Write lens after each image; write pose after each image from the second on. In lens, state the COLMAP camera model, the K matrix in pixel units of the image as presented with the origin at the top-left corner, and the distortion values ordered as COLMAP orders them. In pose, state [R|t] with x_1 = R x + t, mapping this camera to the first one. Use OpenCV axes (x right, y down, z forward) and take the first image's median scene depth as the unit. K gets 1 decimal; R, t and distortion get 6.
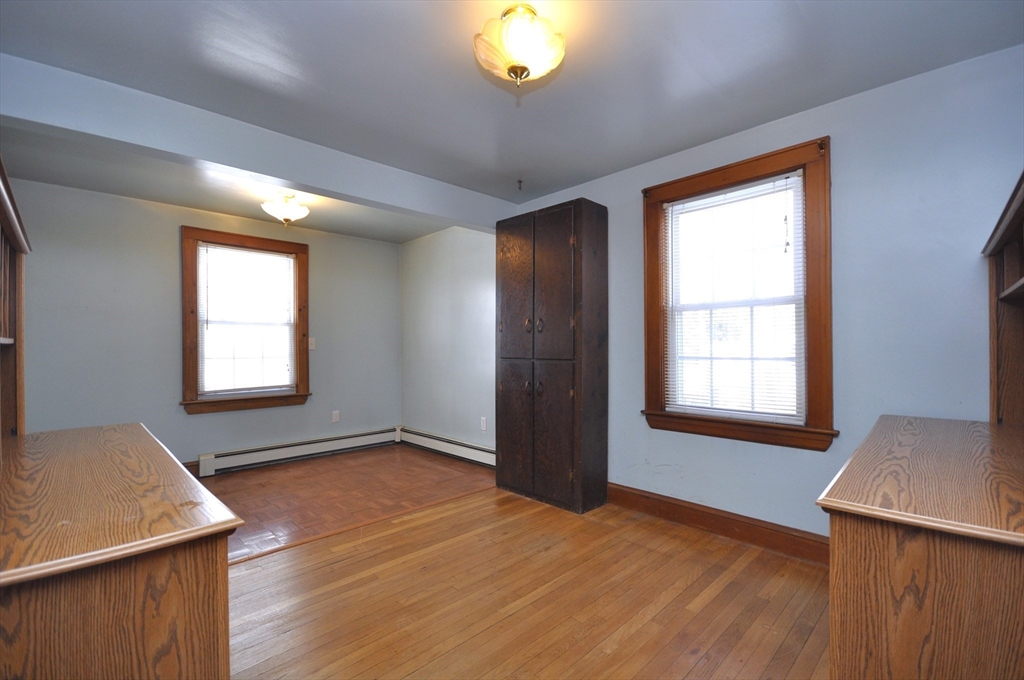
lens RADIAL K [[454.8, 0, 519.2], [0, 454.8, 343.5], [0, 0, 1]] dist [-0.001274, -0.000119]
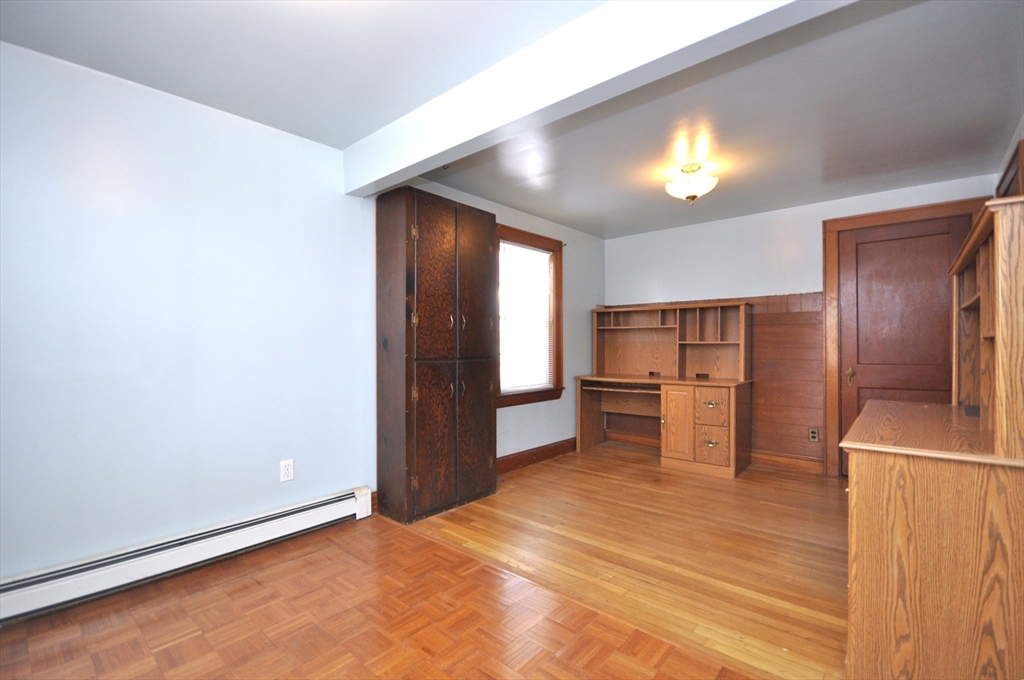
lens RADIAL K [[454.8, 0, 519.2], [0, 454.8, 343.5], [0, 0, 1]] dist [-0.001274, -0.000119]
pose [[-0.078341, 0.006549, 0.996905, -1.138197], [-0.003967, 0.999968, -0.006881, 0.011327], [-0.996919, -0.004494, -0.078312, 1.170898]]
